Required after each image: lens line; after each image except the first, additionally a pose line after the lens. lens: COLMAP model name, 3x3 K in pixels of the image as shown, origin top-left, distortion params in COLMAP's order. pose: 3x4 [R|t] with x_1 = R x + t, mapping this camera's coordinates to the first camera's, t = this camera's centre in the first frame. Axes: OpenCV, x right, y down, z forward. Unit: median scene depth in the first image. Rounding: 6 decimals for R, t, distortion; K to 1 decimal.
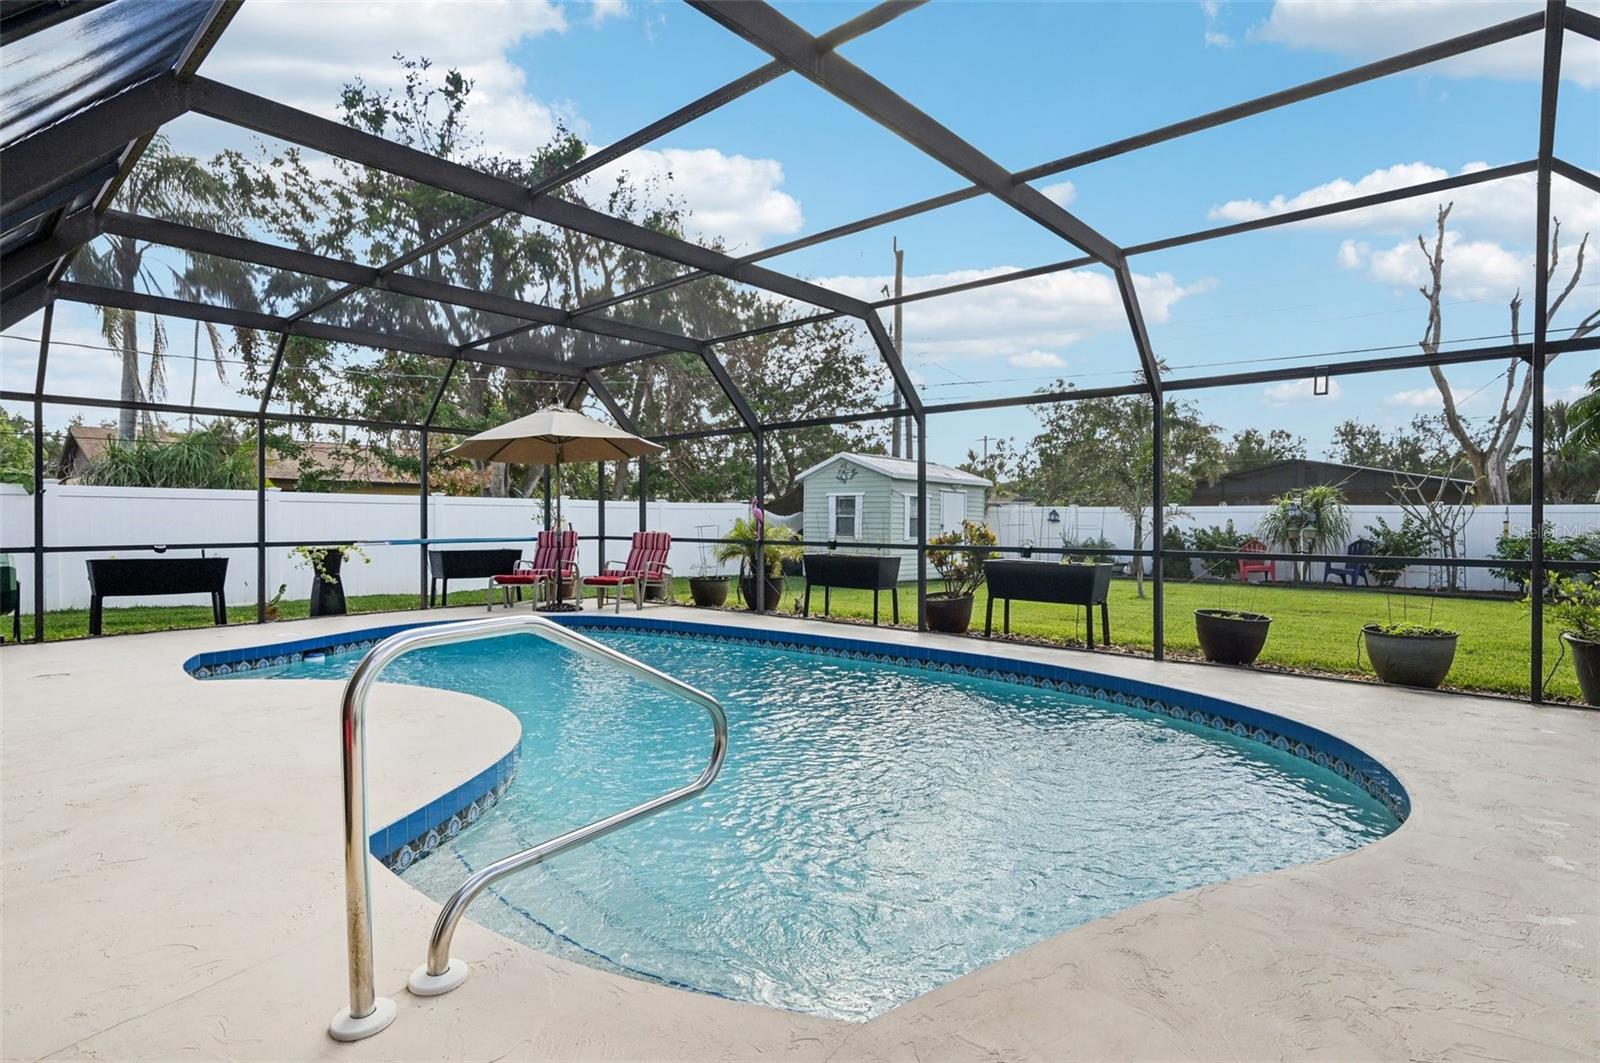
lens RADIAL K [[809.1, 0, 815.3], [0, 809.1, 533.6], [0, 0, 1]] dist [0.004999, -0.002619]
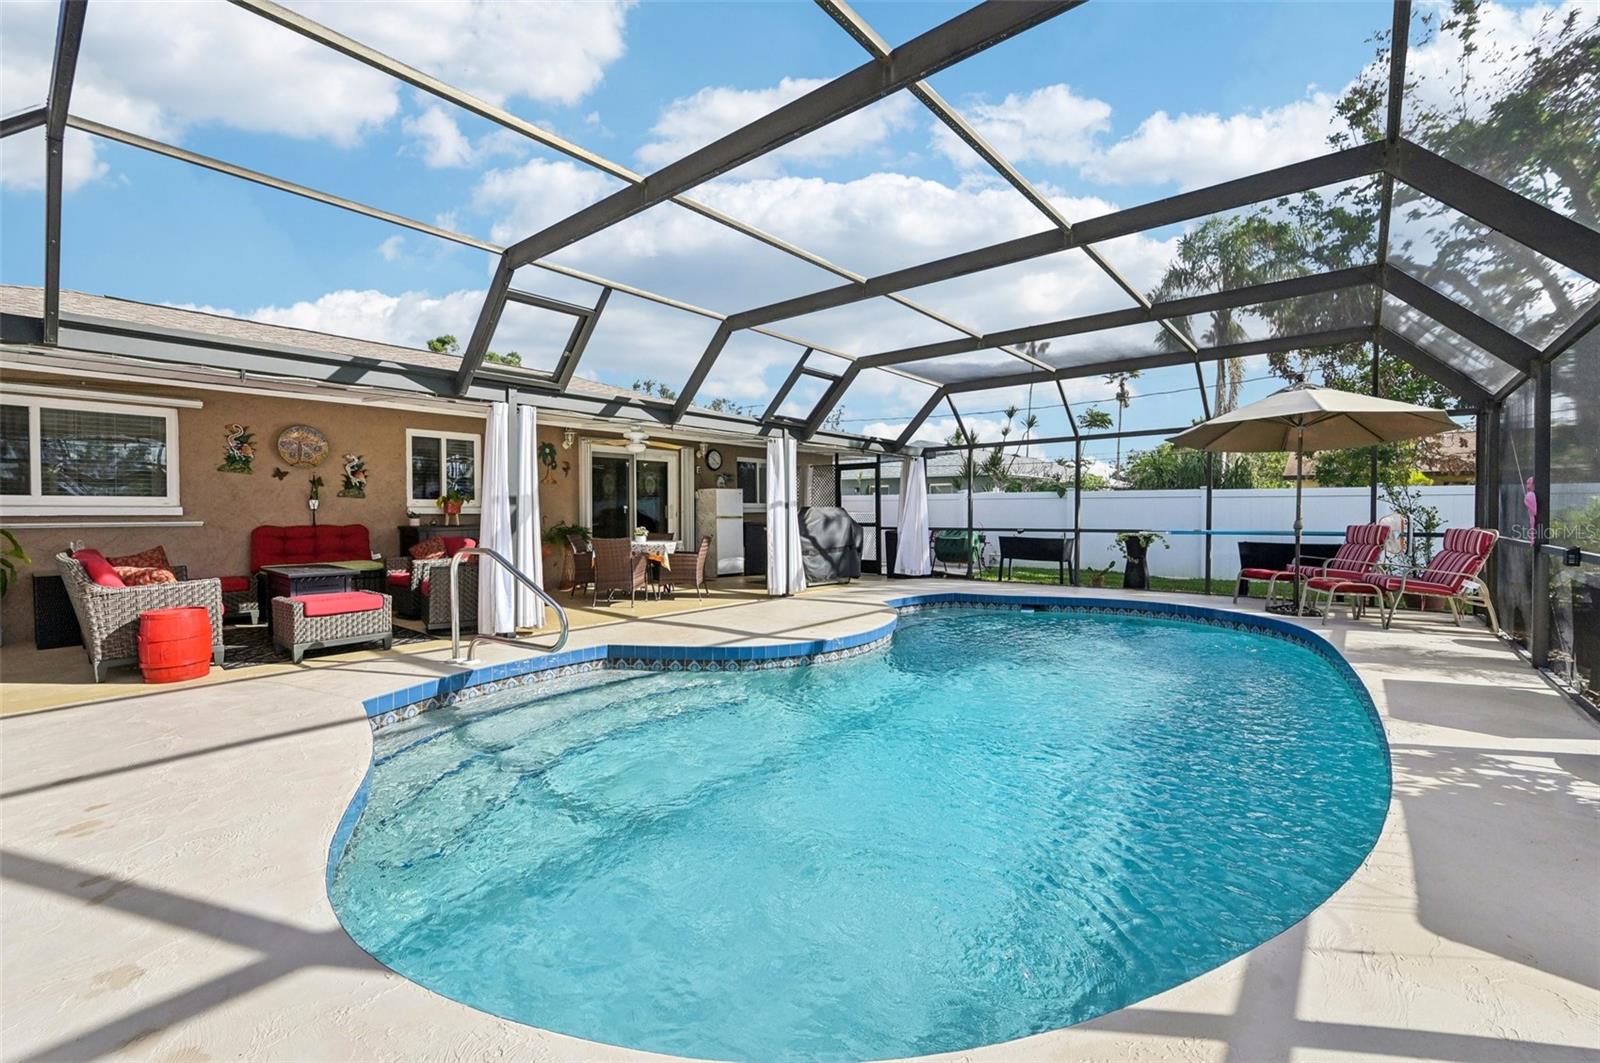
lens RADIAL K [[673.6, 0, 799.2], [0, 673.6, 522.7], [0, 0, 1]] dist [0.001490, 0.000199]
pose [[0.020840, 0.013035, -0.999698, 0.404886], [-0.015719, 0.999796, 0.012708, -0.005726], [0.999659, 0.015449, 0.021041, 0.431963]]
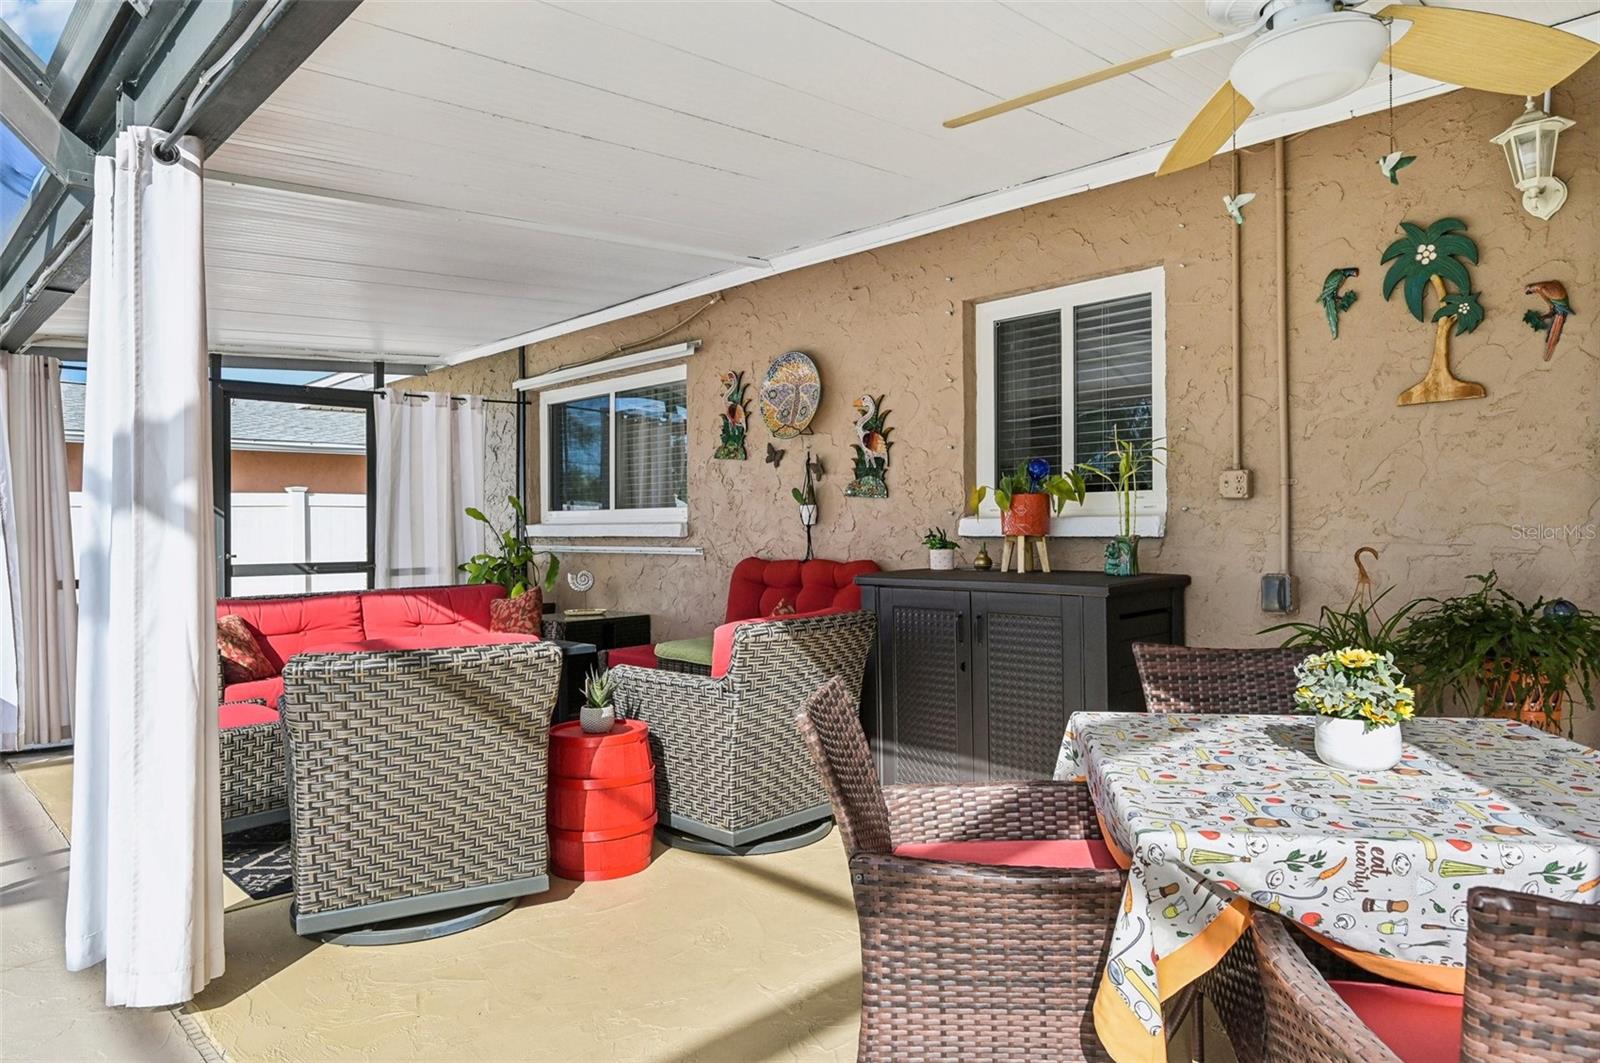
lens RADIAL K [[992.2, 0, 802.2], [0, 992.2, 526.9], [0, 0, 1]] dist [-0.003528, -0.000527]
pose [[-0.997112, 0.002739, 0.075894, -0.395245], [0.003914, 0.999875, 0.015337, -0.009721], [-0.075842, 0.015590, -0.996998, 0.420710]]
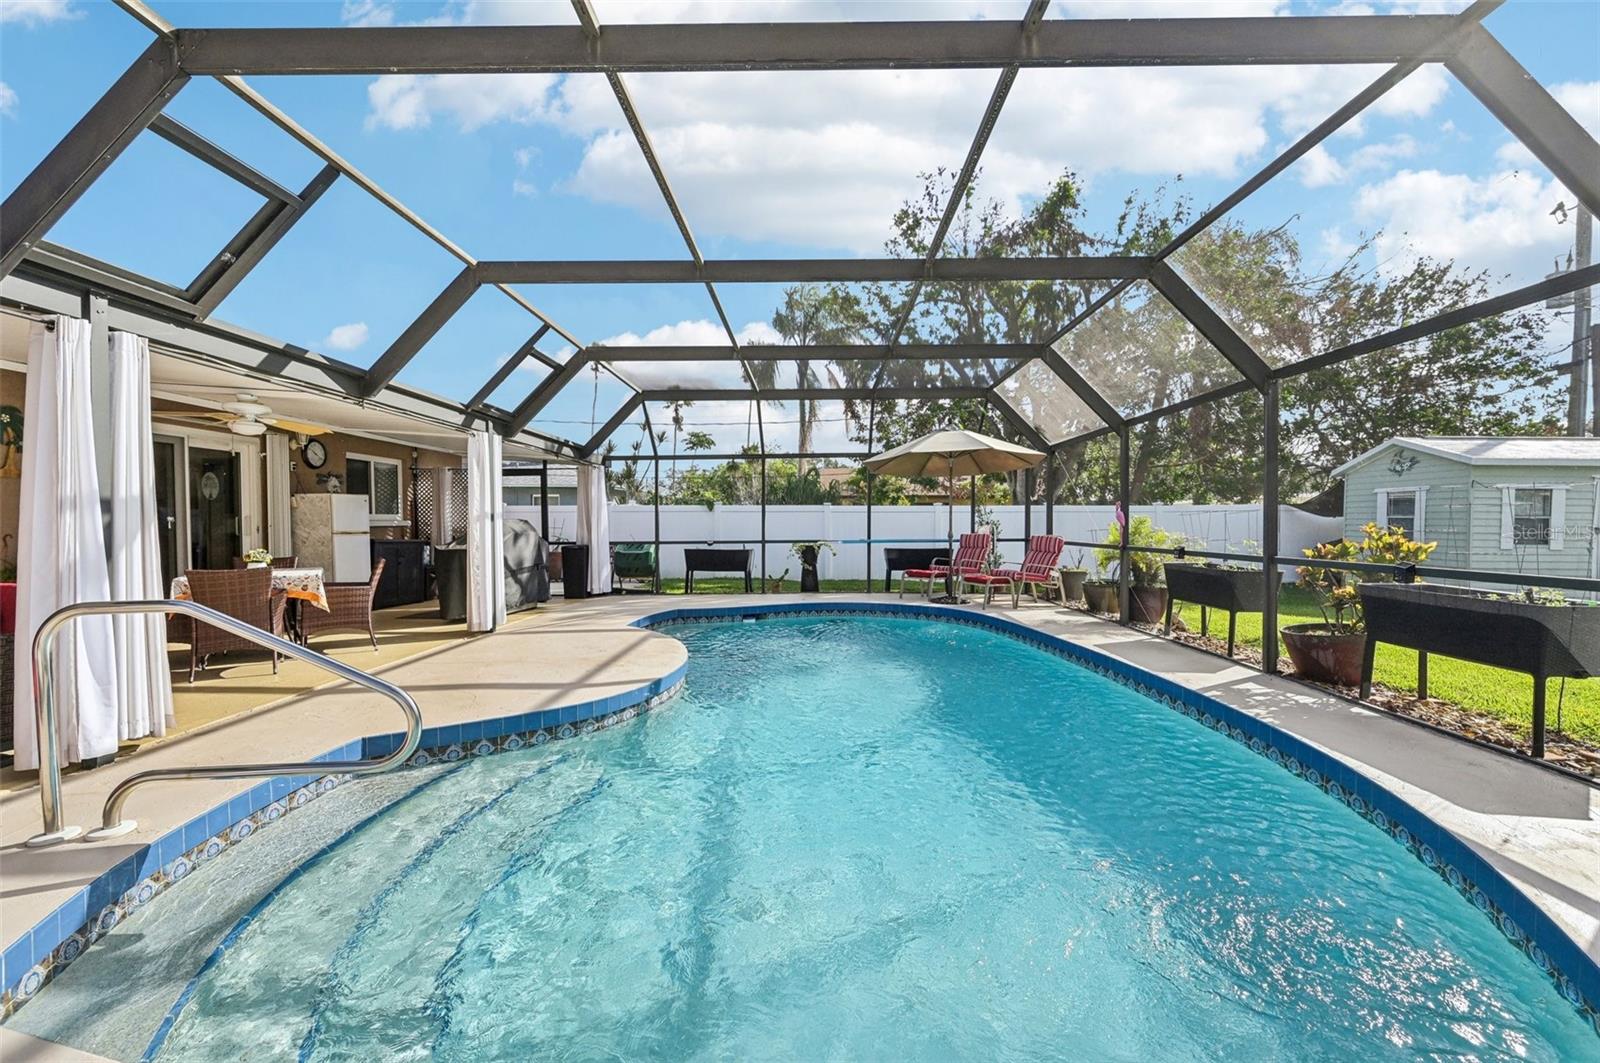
lens RADIAL K [[650.2, 0, 807.7], [0, 650.2, 536.6], [0, 0, 1]] dist [0.000146, -0.000175]
pose [[0.648463, 0.010559, -0.761173, 0.251146], [-0.007739, 0.999944, 0.007278, -0.004338], [0.761207, 0.001171, 0.648508, 0.242323]]
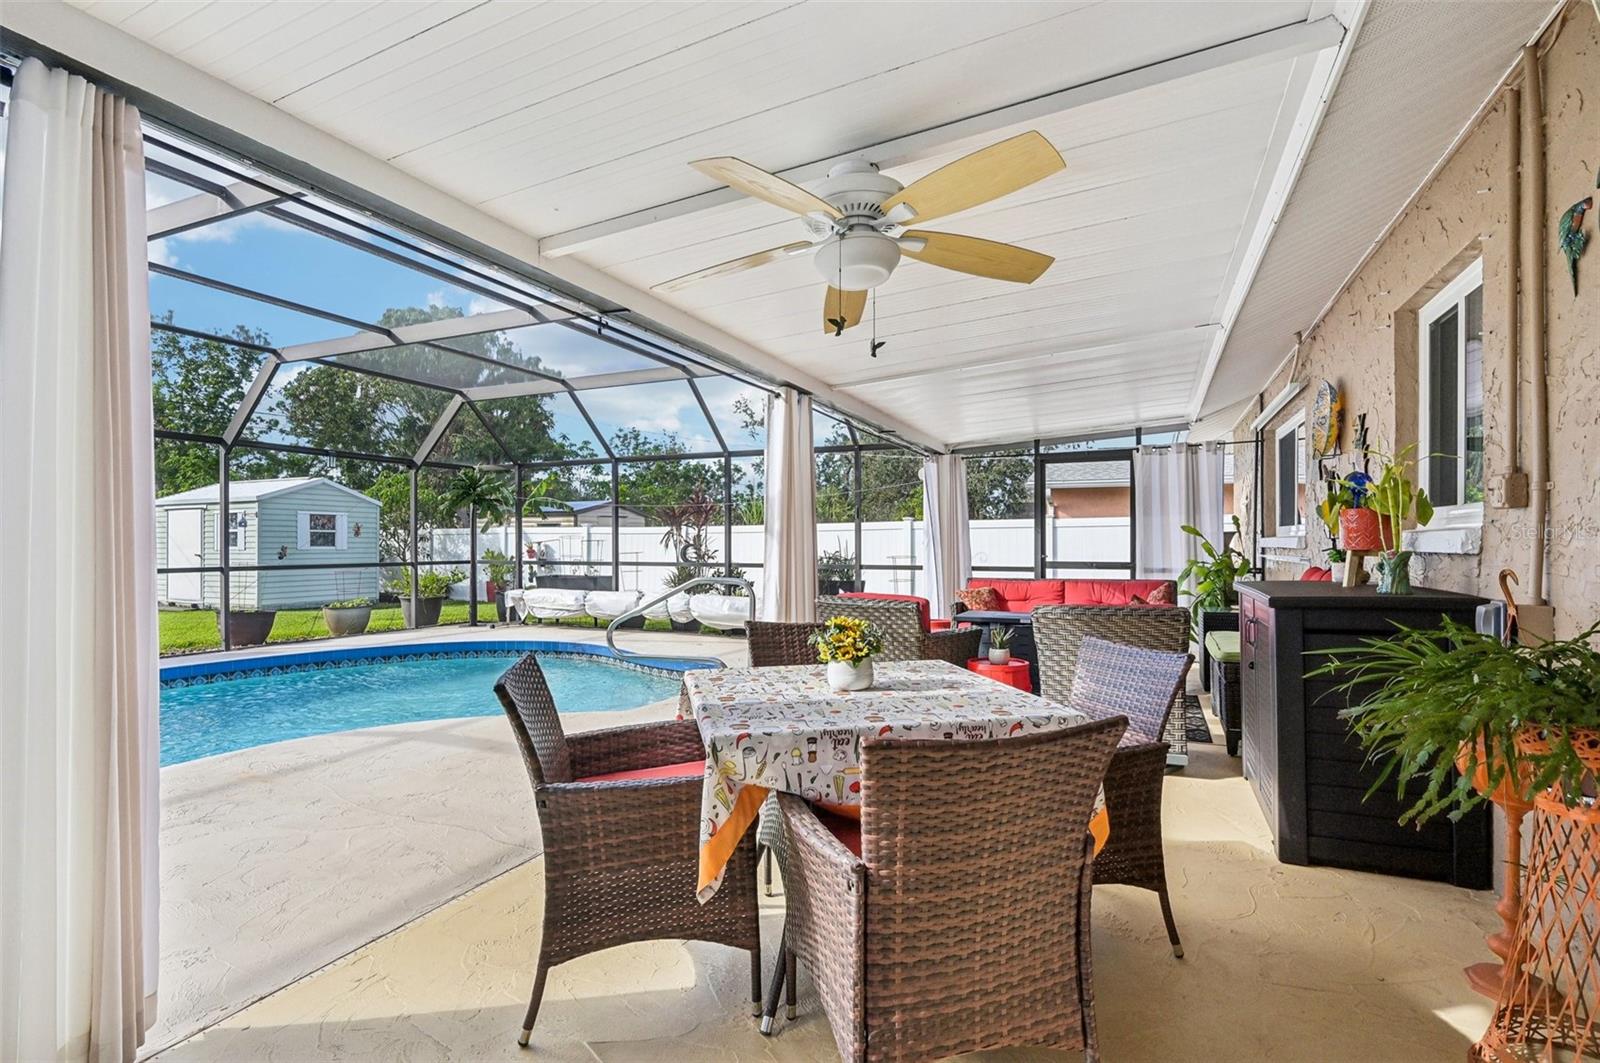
lens RADIAL K [[760.5, 0, 800.0], [0, 760.5, 531.5], [0, 0, 1]] dist [0.012915, 0.000256]
pose [[-0.291539, 0.010353, 0.956503, -0.687928], [0.014610, 0.999873, -0.006369, -0.008402], [-0.956447, 0.012118, -0.291653, 0.321922]]
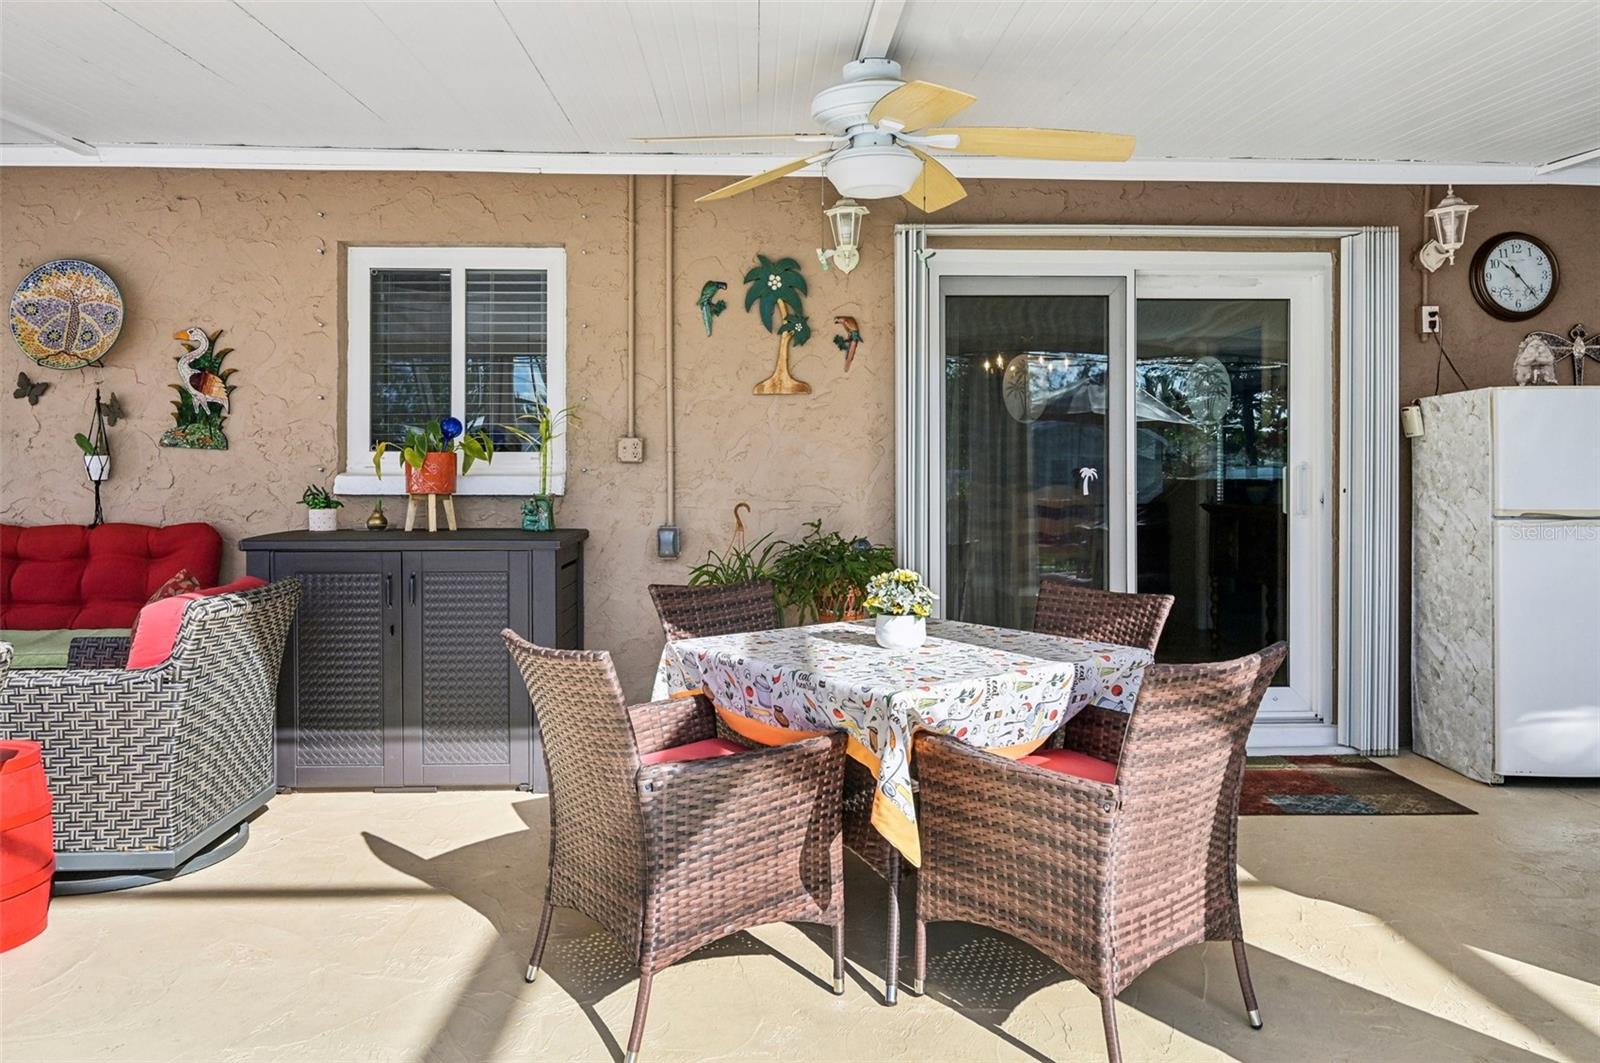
lens RADIAL K [[1062.2, 0, 804.3], [0, 1062.2, 484.2], [0, 0, 1]] dist [-0.002429, -0.001277]
pose [[-0.725965, -0.004023, -0.687720, -0.269714], [-0.015552, 0.999823, 0.010568, -0.010465], [0.687556, 0.018367, -0.725899, 0.426439]]
